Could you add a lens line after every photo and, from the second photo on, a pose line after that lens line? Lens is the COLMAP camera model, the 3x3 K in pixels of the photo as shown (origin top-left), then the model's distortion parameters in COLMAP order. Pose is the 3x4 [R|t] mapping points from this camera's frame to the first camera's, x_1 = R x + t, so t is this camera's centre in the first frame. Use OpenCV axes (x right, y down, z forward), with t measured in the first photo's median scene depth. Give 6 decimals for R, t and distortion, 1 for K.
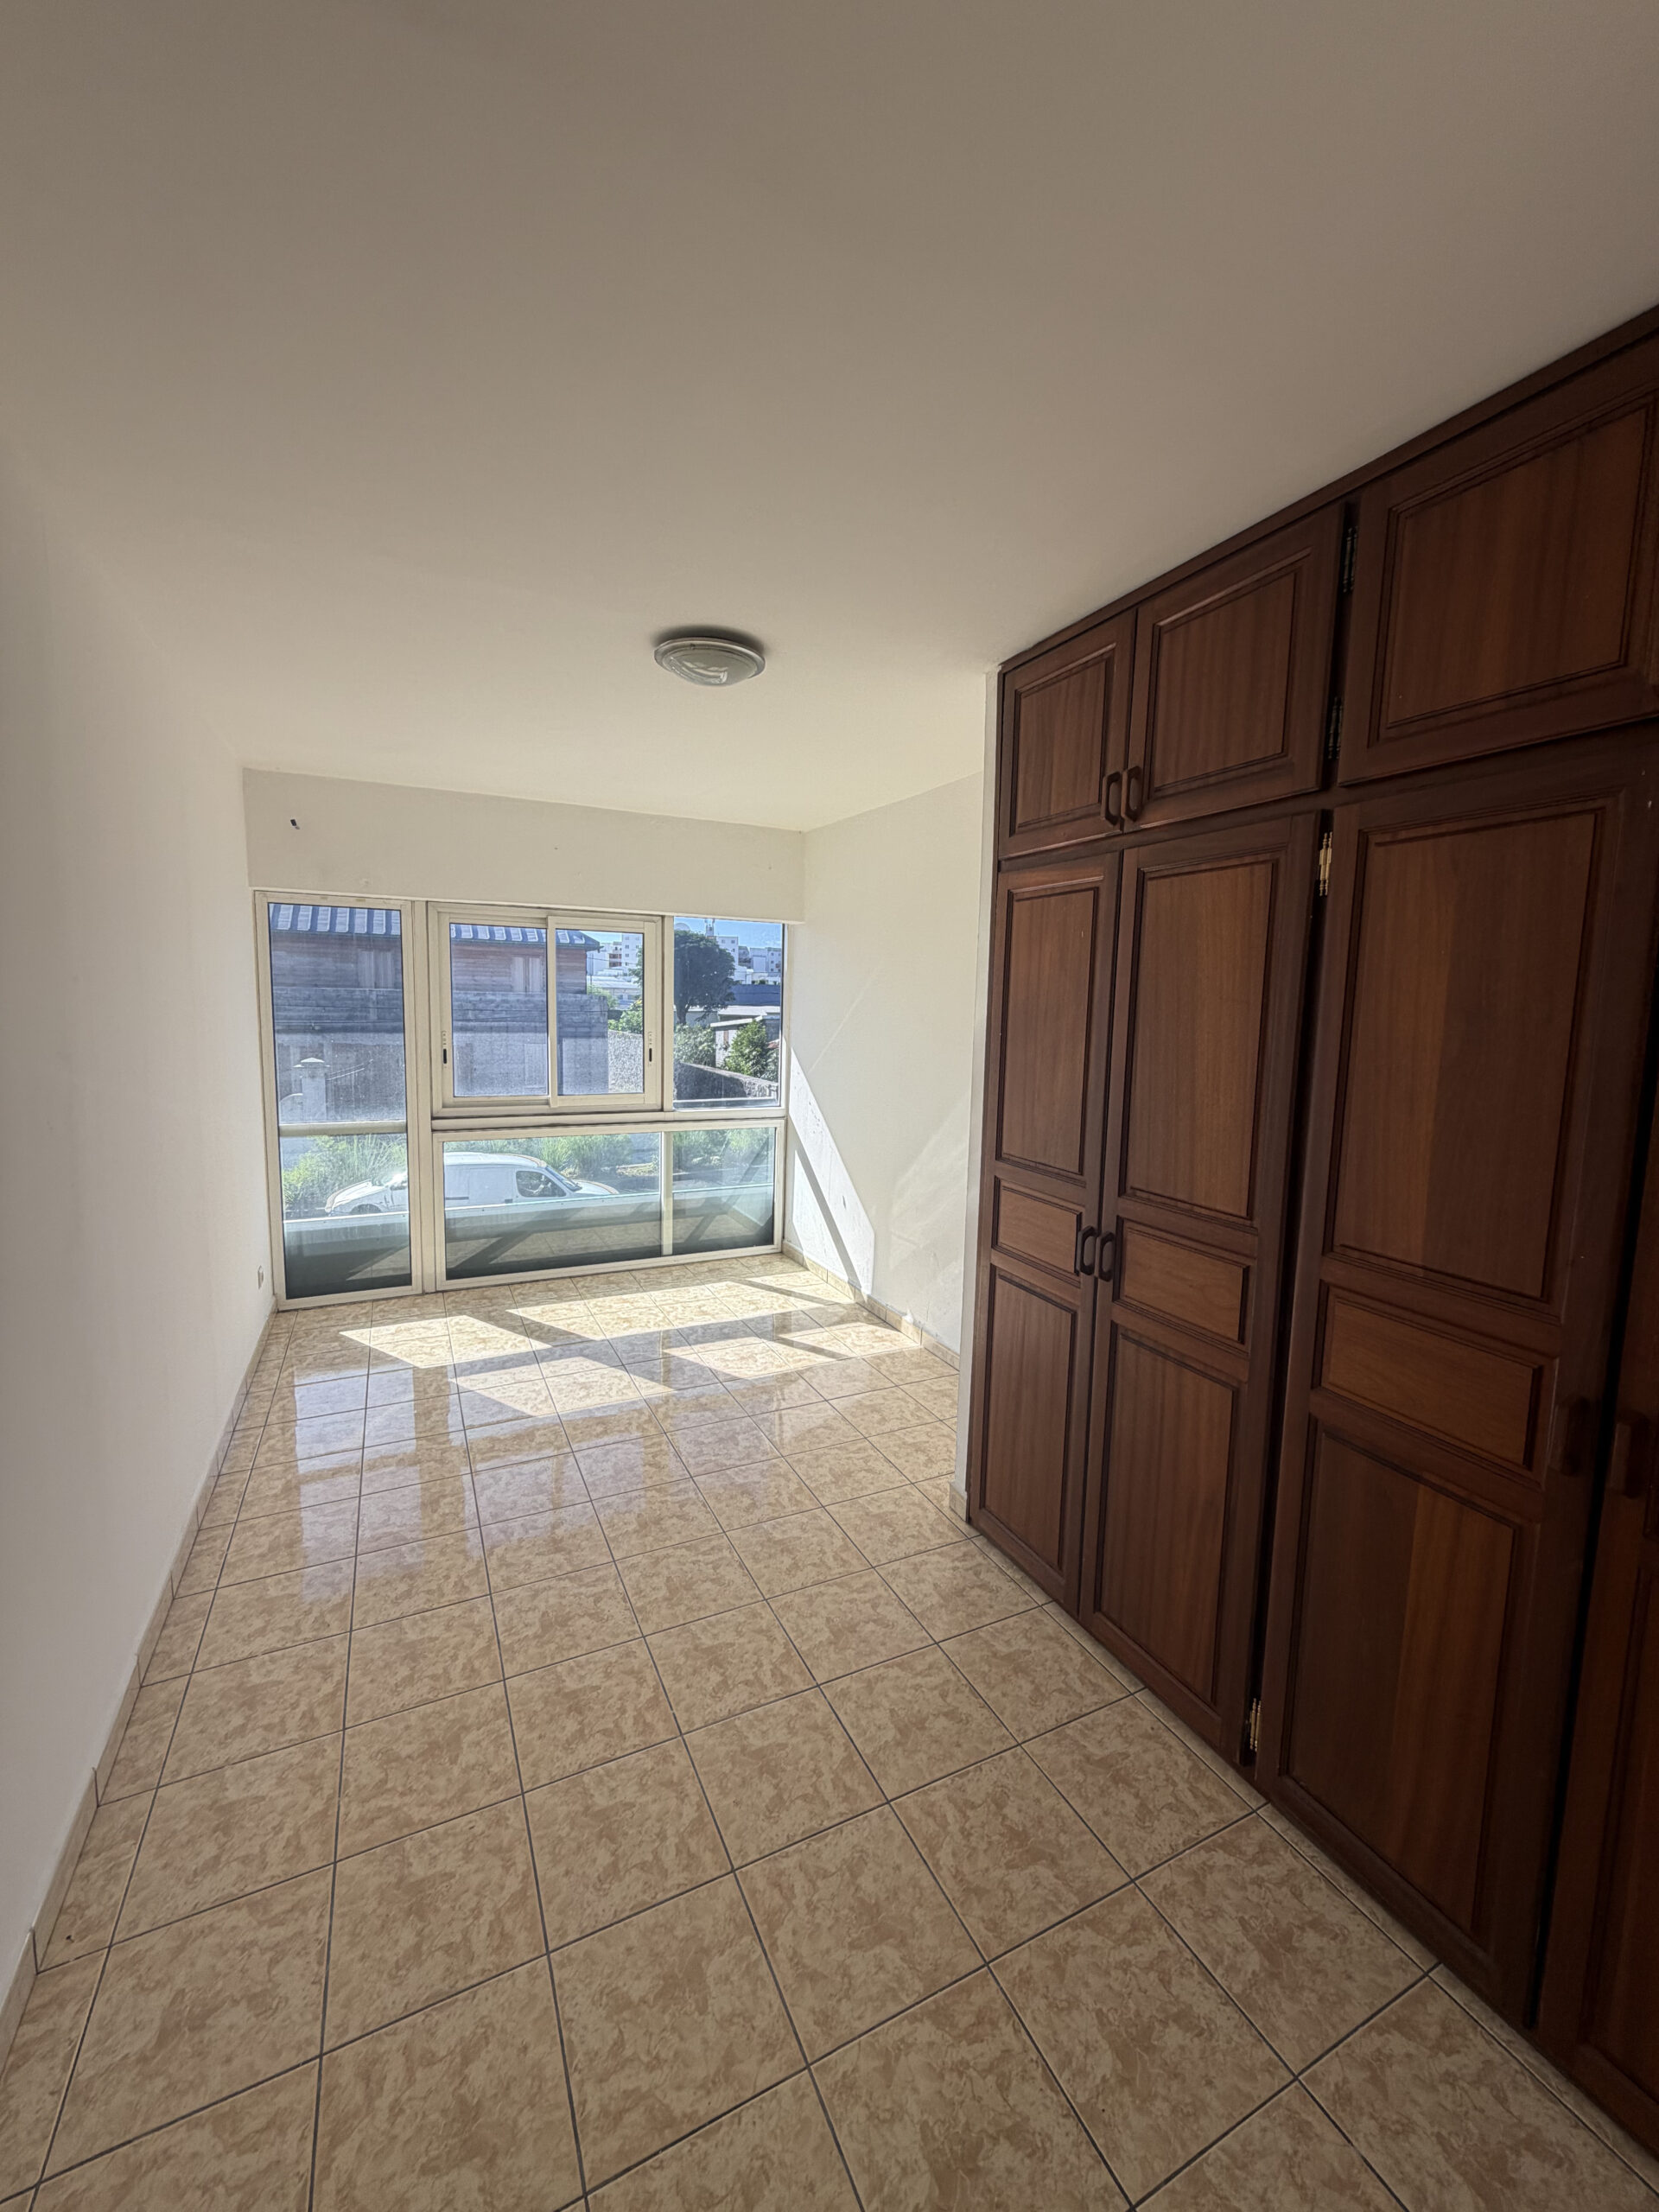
lens RADIAL K [[885.9, 0, 839.2], [0, 885.9, 1090.7], [0, 0, 1]] dist [0.000574, -0.000057]
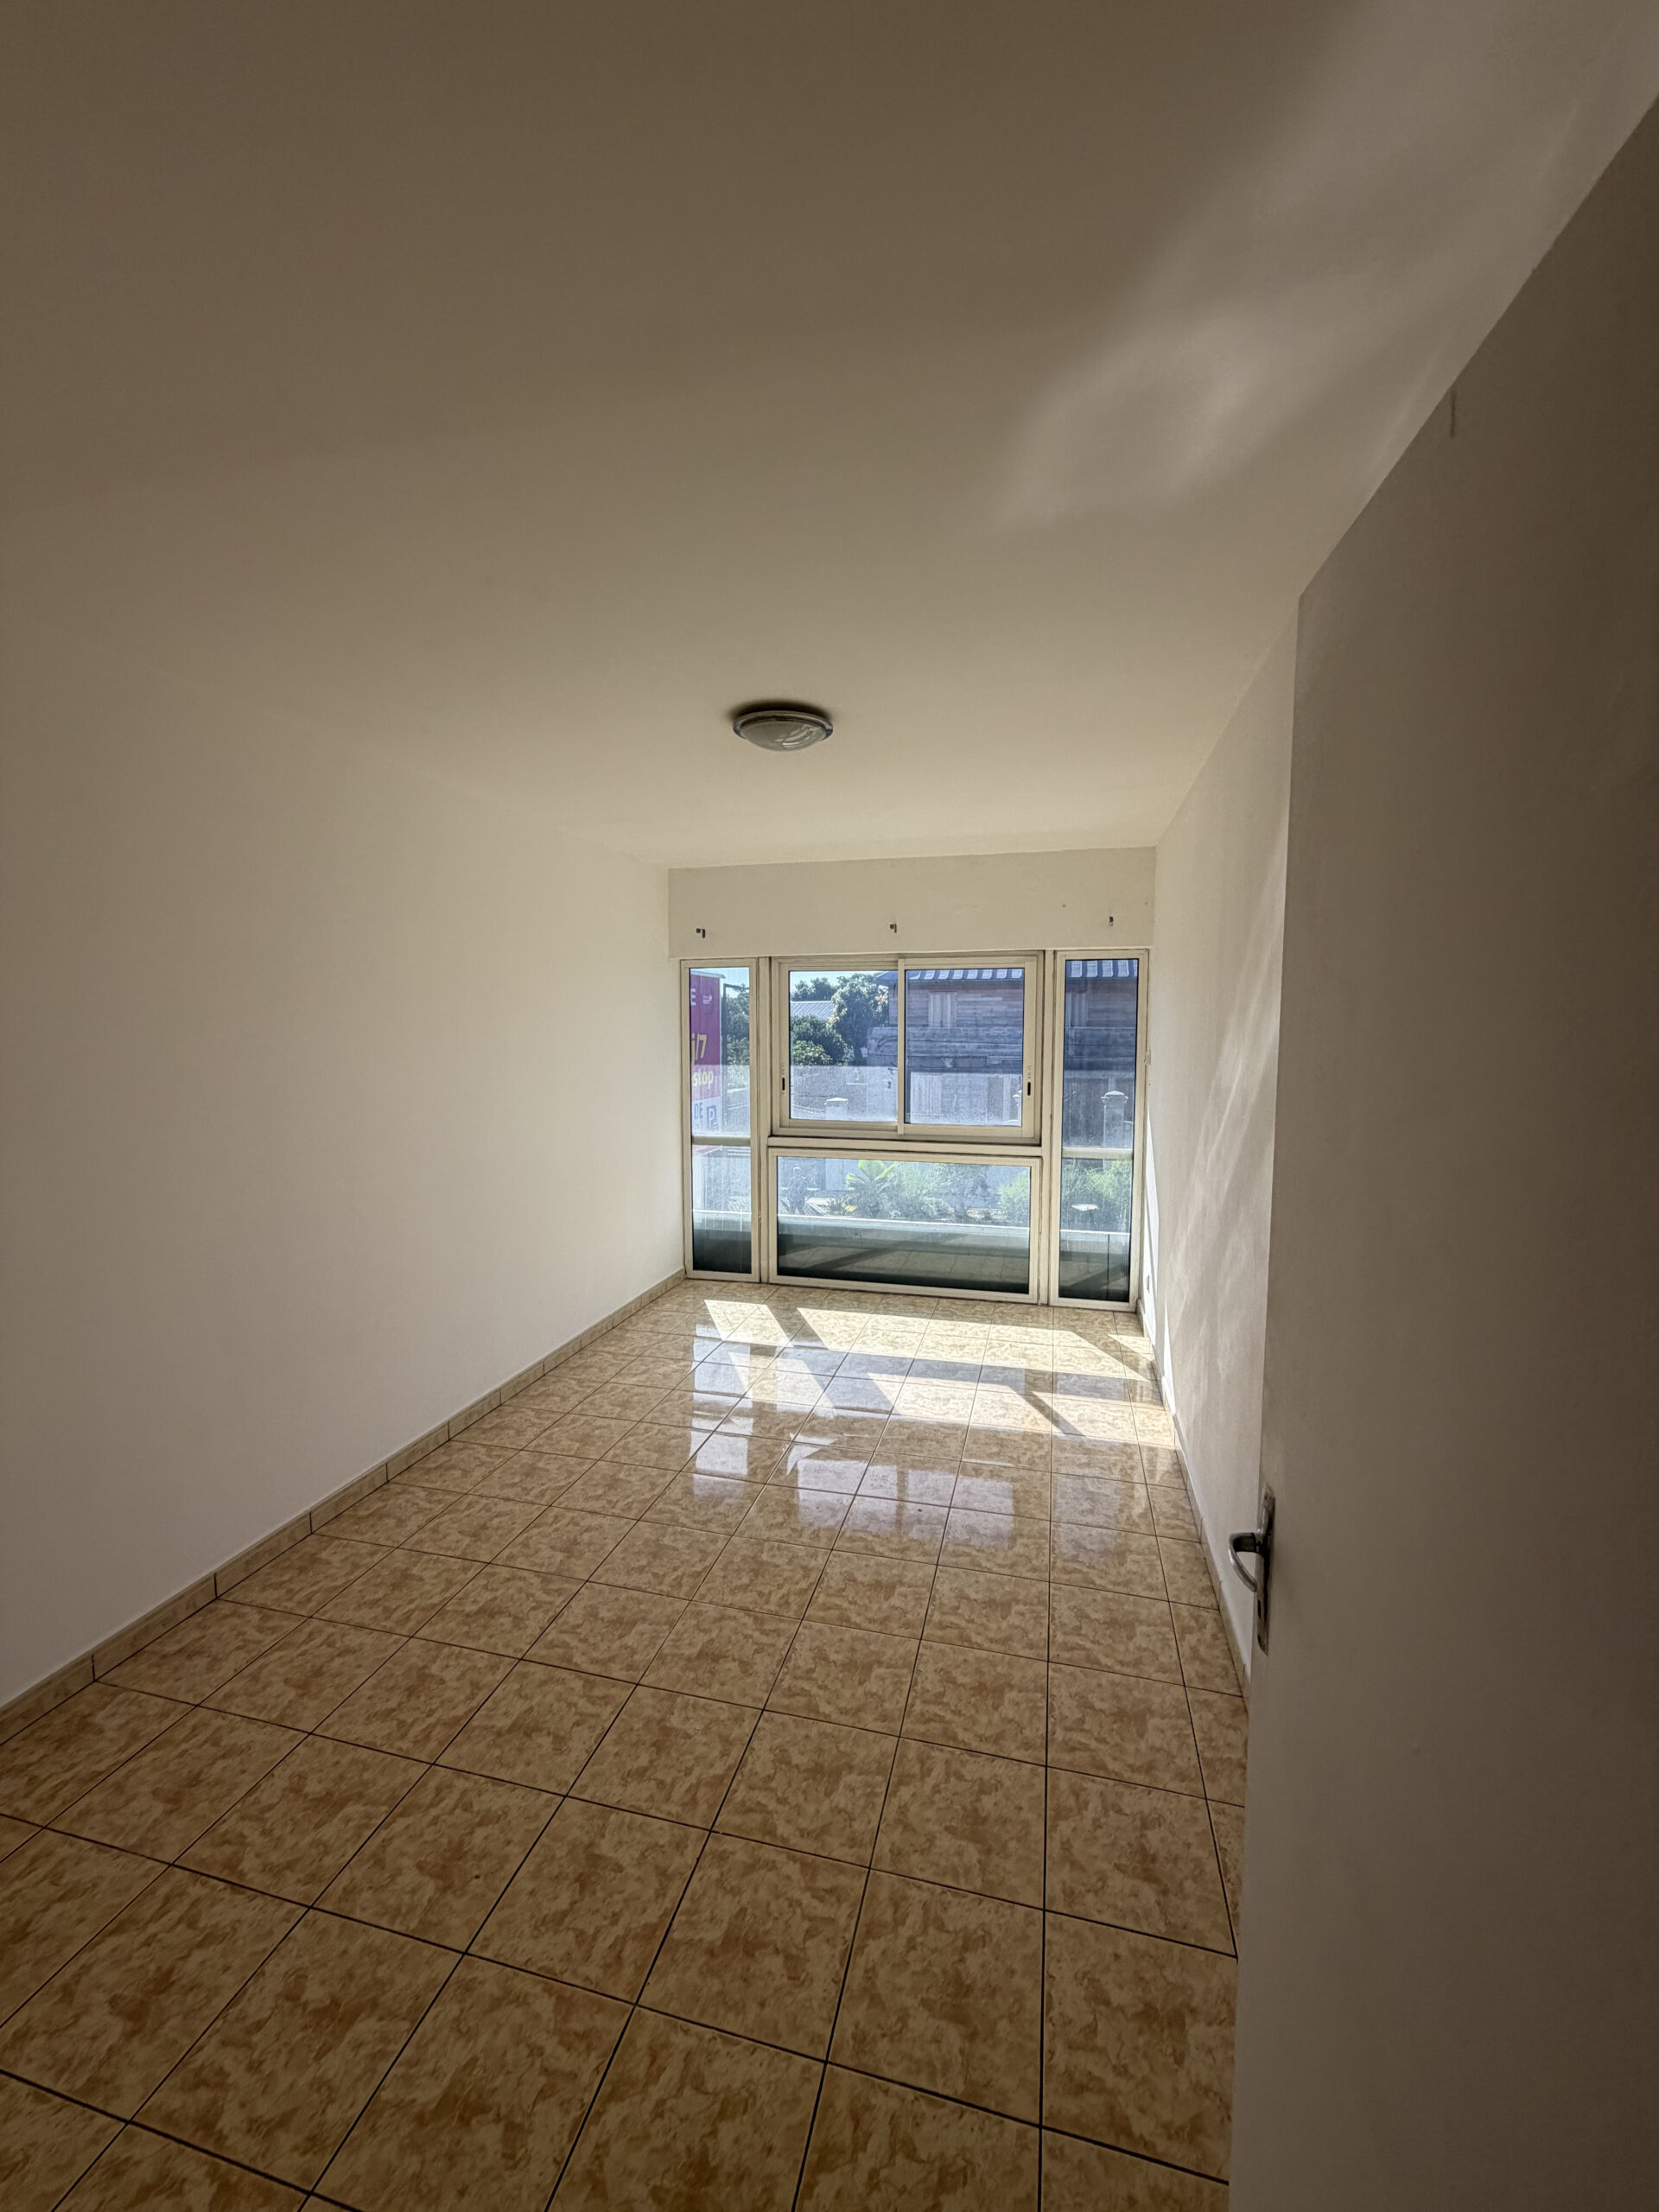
lens RADIAL K [[885.9, 0, 843.0], [0, 885.9, 1124.9], [0, 0, 1]] dist [0.000574, -0.000057]
pose [[0.758532, 0.056814, -0.649154, 0.363011], [-0.055273, 0.998211, 0.022778, -0.019414], [0.649287, 0.018603, 0.760316, 0.132311]]
